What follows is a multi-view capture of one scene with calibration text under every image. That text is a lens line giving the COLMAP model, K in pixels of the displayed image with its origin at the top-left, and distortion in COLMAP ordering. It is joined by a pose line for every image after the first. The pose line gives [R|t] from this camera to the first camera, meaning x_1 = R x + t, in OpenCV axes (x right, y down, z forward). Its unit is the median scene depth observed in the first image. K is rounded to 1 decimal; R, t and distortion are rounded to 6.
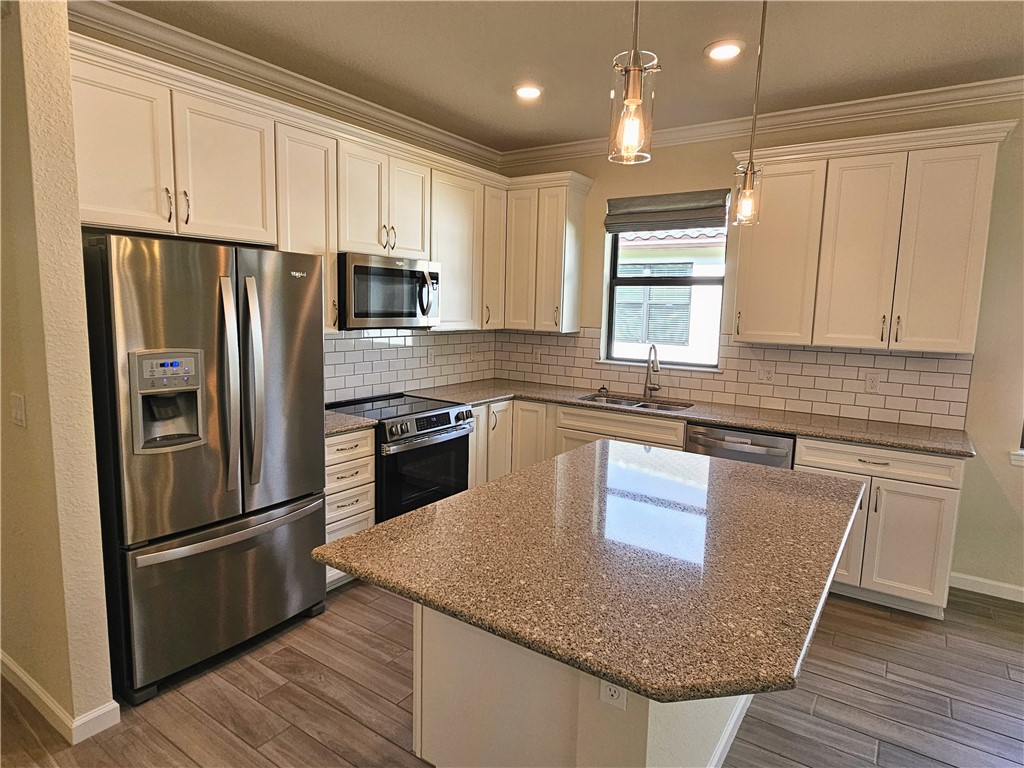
lens RADIAL K [[597.7, 0, 513.0], [0, 597.7, 378.9], [0, 0, 1]] dist [-0.003111, -0.001169]
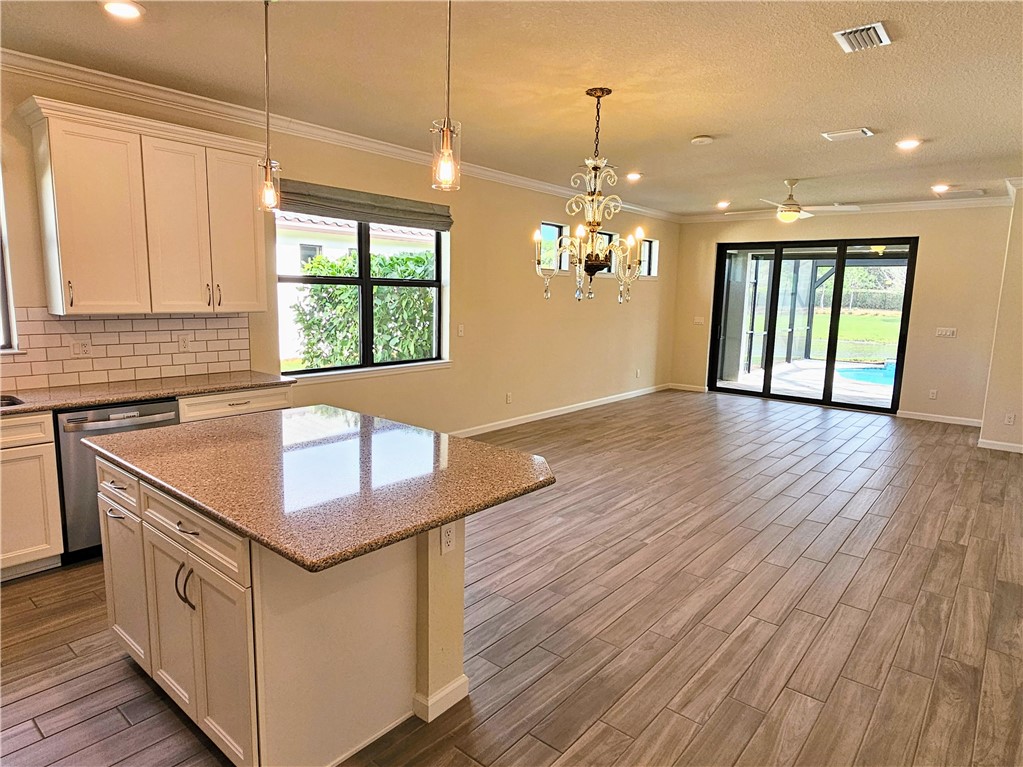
lens RADIAL K [[608.6, 0, 511.5], [0, 608.6, 383.5], [0, 0, 1]] dist [0.000622, 0.000026]
pose [[0.097356, -0.170580, 0.980522, -0.480811], [0.103408, 0.981604, 0.160501, -0.038527], [-0.989863, 0.085768, 0.113204, 0.243251]]
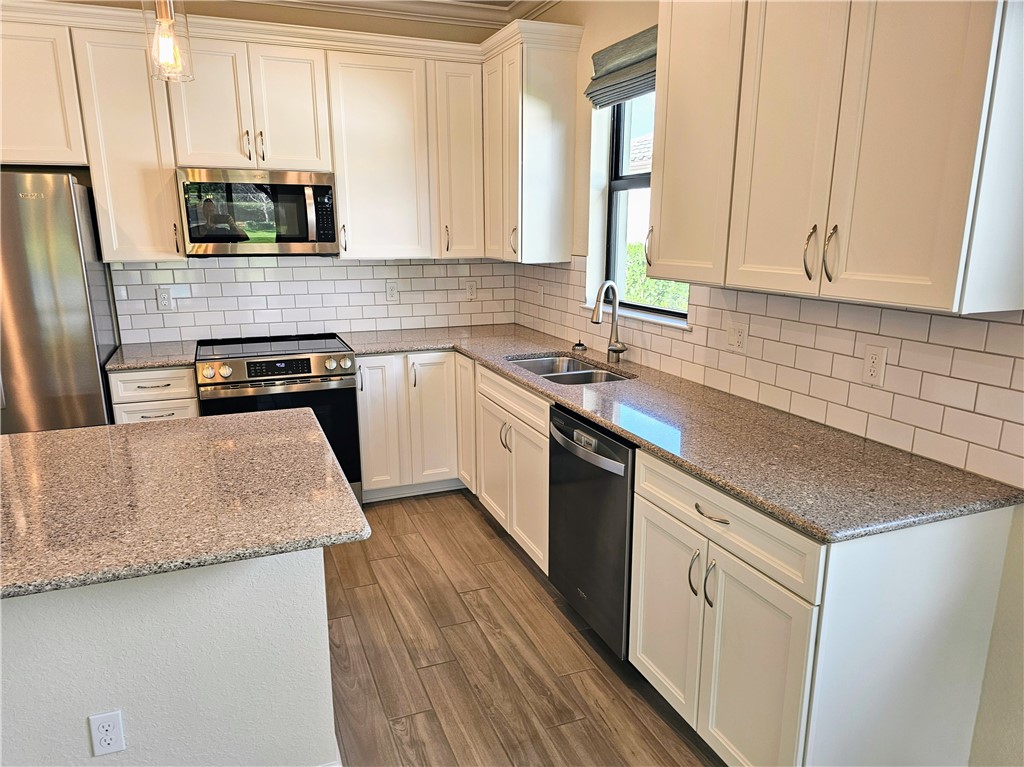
lens RADIAL K [[705.6, 0, 509.4], [0, 705.6, 406.7], [0, 0, 1]] dist [0.014136, -0.000486]
pose [[0.827772, 0.114371, -0.549284, 0.656414], [-0.048058, 0.989858, 0.133684, -0.022483], [0.559003, -0.084262, 0.824873, 0.333541]]
